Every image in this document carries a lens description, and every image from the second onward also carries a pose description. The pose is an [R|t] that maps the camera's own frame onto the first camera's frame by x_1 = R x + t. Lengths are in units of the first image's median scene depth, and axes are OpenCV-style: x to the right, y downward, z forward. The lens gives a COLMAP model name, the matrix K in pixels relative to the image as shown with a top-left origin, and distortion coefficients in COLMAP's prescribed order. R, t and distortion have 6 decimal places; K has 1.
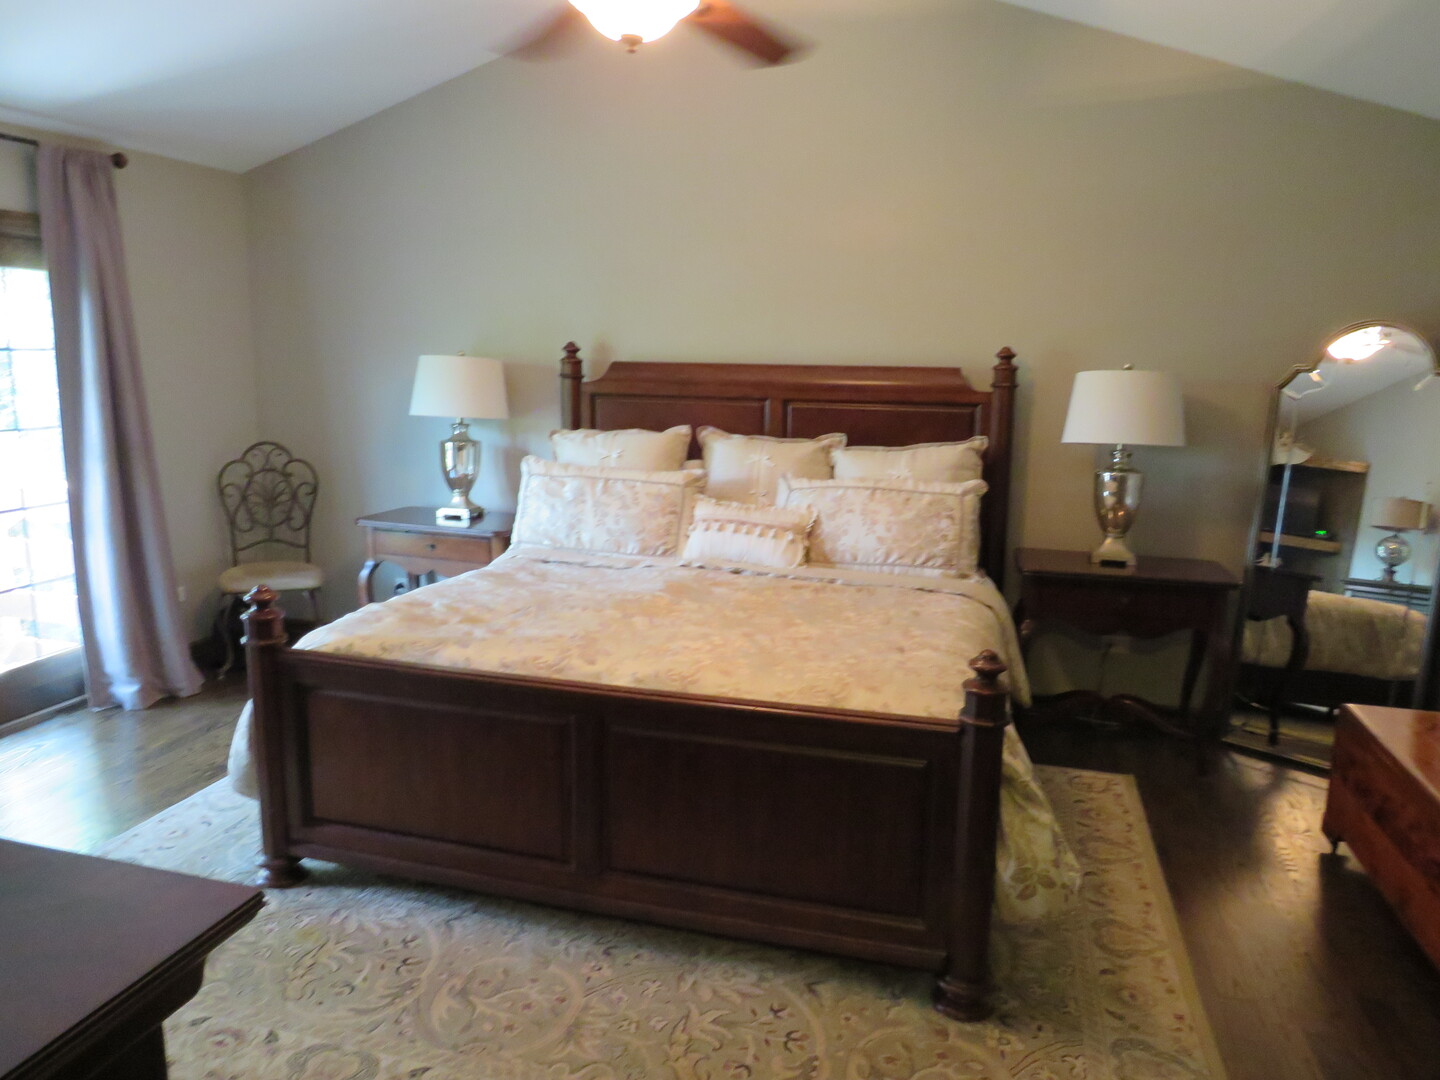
lens RADIAL K [[1021.3, 0, 717.6], [0, 1021.3, 528.9], [0, 0, 1]] dist [-0.022356, -0.007495]
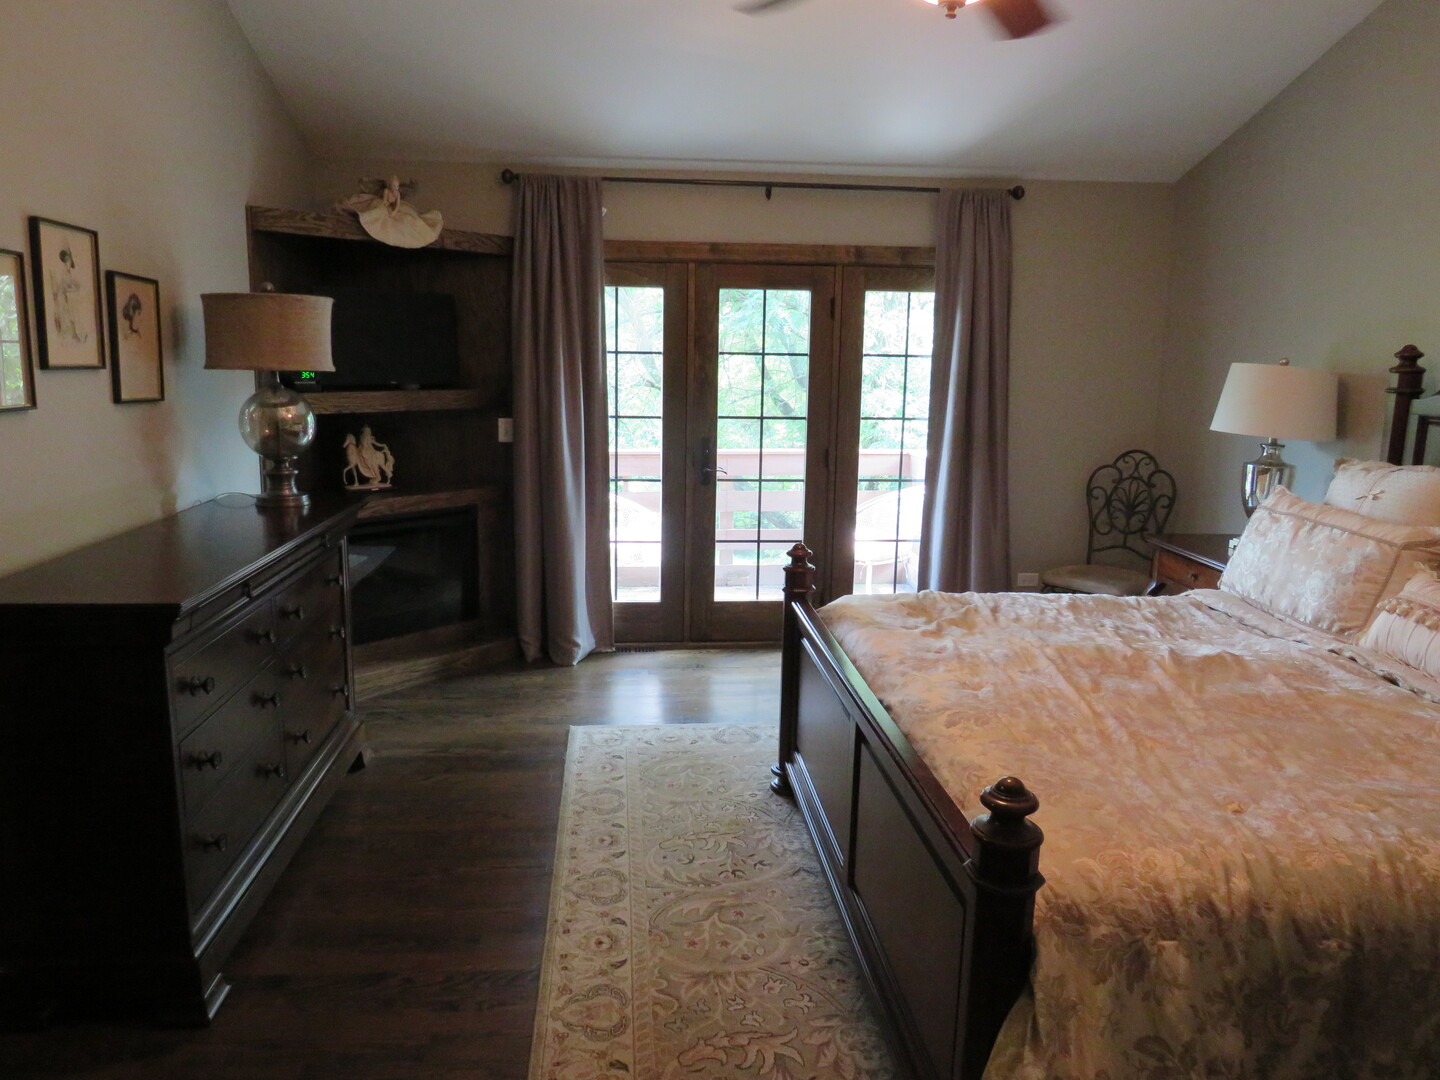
lens RADIAL K [[1021.3, 0, 715.9], [0, 1021.3, 550.8], [0, 0, 1]] dist [-0.022356, -0.007495]
pose [[0.346289, 0.164485, -0.923596, 0.363971], [-0.166042, 0.979712, 0.112224, -0.032139], [0.923317, 0.114494, 0.366575, 0.260555]]
